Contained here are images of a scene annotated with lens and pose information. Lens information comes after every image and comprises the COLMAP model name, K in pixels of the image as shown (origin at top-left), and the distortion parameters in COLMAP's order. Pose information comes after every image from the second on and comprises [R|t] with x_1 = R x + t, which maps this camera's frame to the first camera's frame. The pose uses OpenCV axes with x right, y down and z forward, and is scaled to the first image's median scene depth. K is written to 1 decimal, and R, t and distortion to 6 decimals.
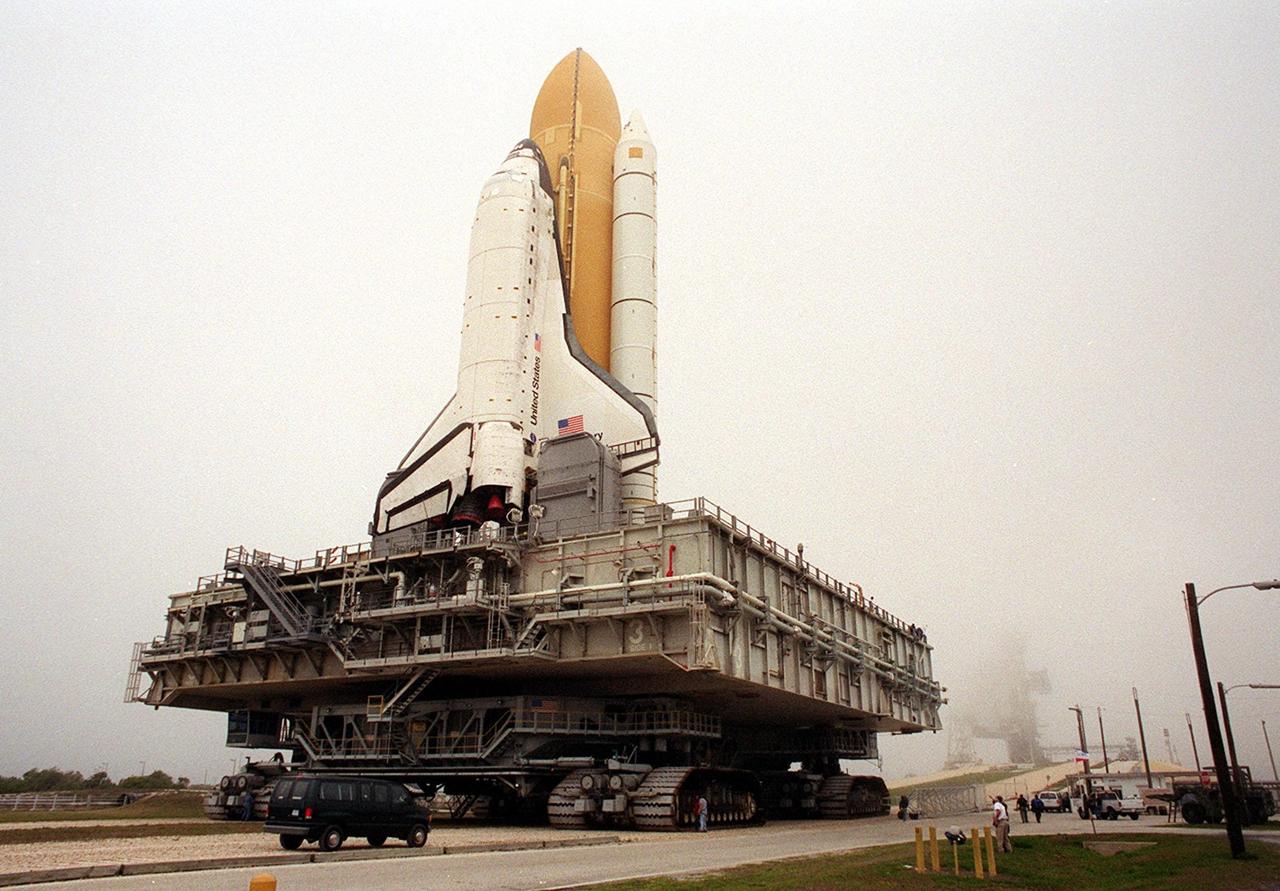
lens RADIAL K [[890.0, 0, 640.0], [0, 890.0, 445.5], [0, 0, 1]] dist [-0.025452, 0.004447]
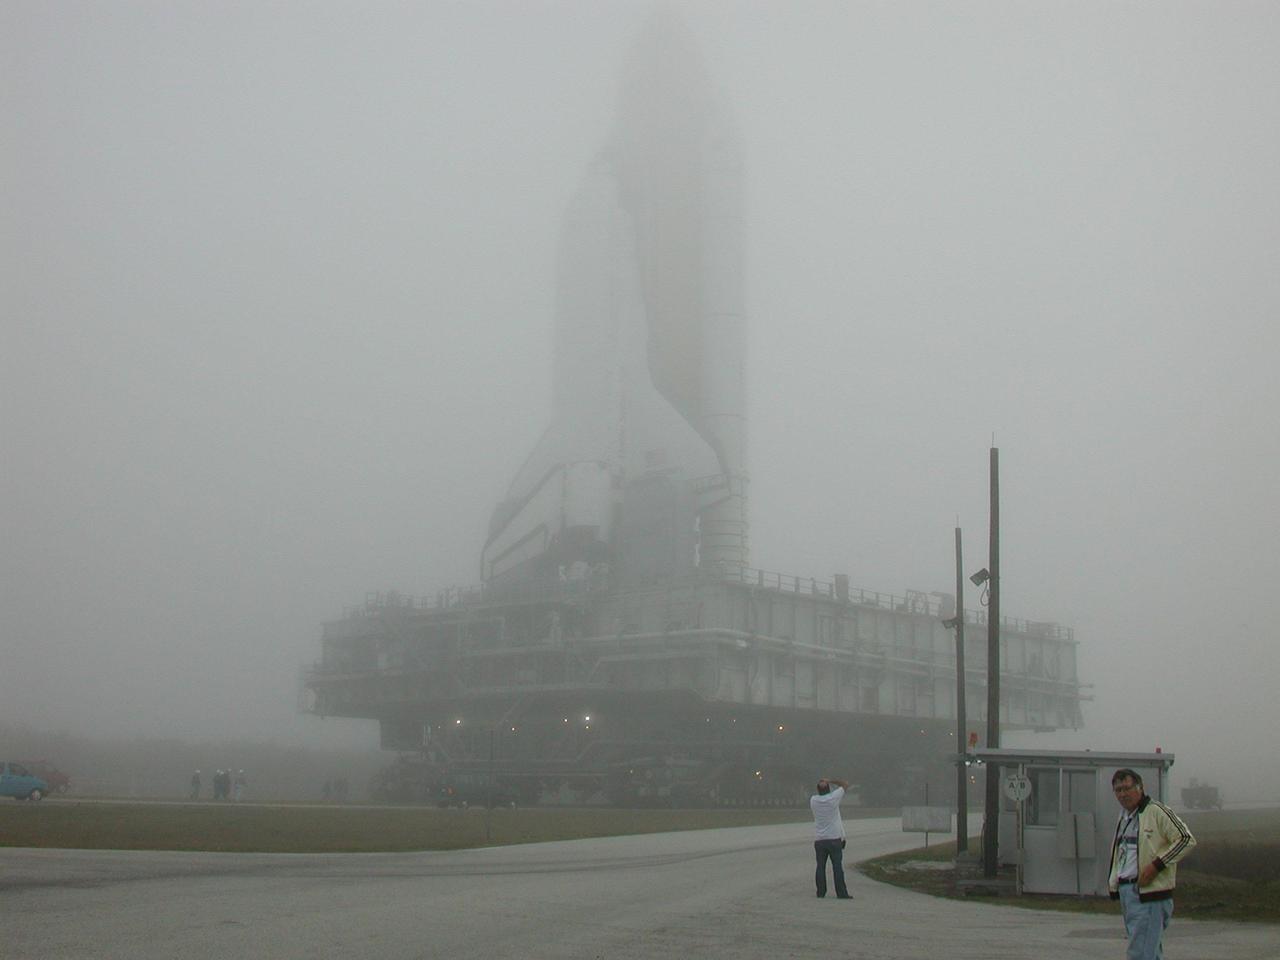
lens RADIAL K [[1474.4, 0, 684.0], [0, 1474.4, 480.1], [0, 0, 1]] dist [-0.130262, -0.014159]
pose [[0.980144, -0.034295, -0.195298, 0.341530], [0.065425, 0.985705, 0.155257, -0.307929], [0.187182, -0.164952, 0.968377, -0.799519]]
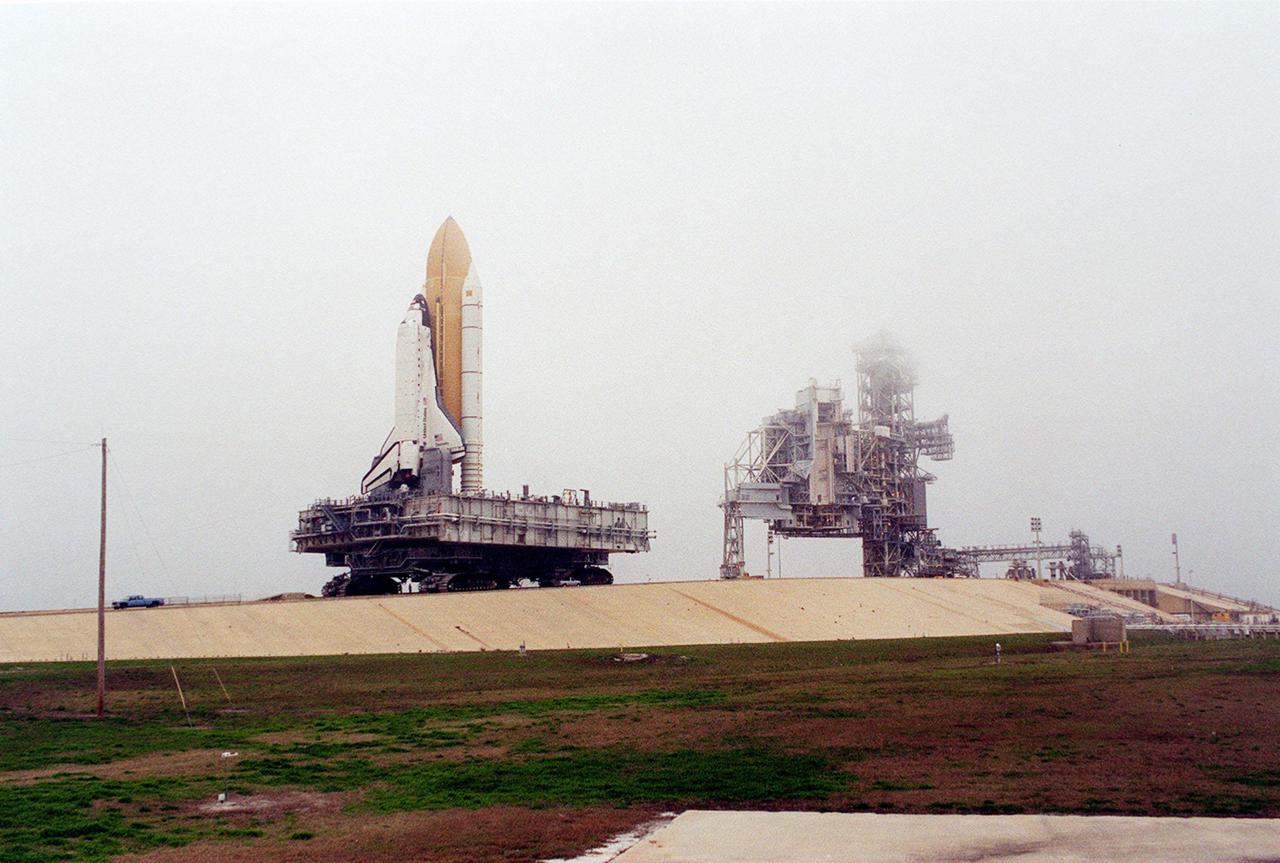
lens RADIAL K [[1337.8, 0, 640.0], [0, 1337.8, 431.5], [0, 0, 1]] dist [-0.014552, -0.005308]
pose [[0.974725, -0.046220, -0.218576, 1.469671], [0.094838, 0.971442, 0.217499, -0.913431], [0.202281, -0.232731, 0.951272, -2.767641]]
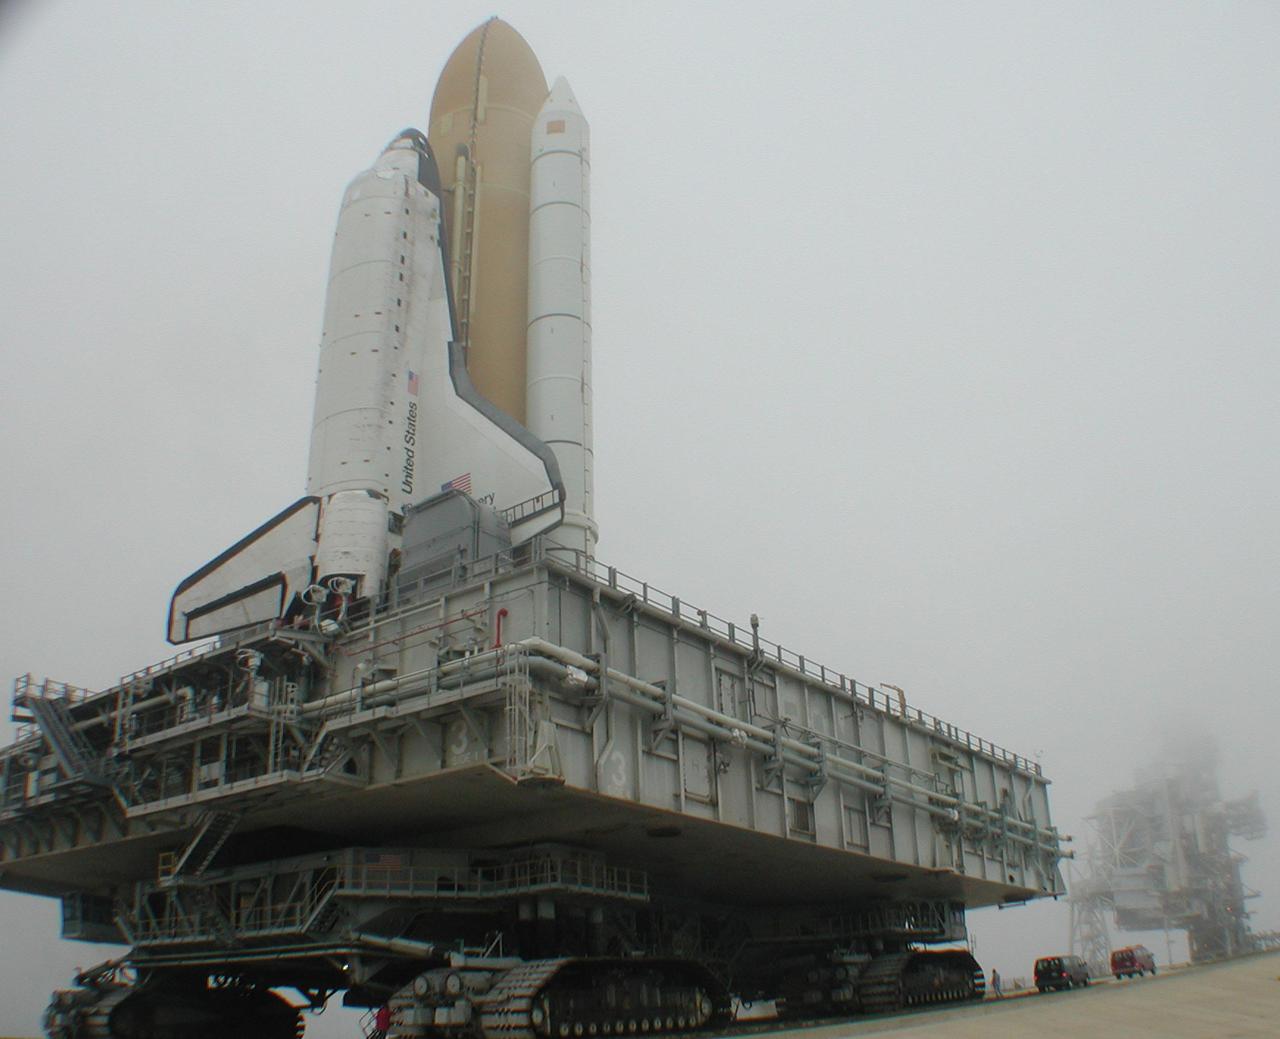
lens RADIAL K [[1227.2, 0, 640.3], [0, 1227.2, 536.7], [0, 0, 1]] dist [-0.237448, 0.078895]
pose [[0.989538, -0.088653, -0.113822, 0.202636], [0.082789, 0.995034, -0.055263, 0.093899], [0.118156, 0.045262, 0.991963, 0.060281]]
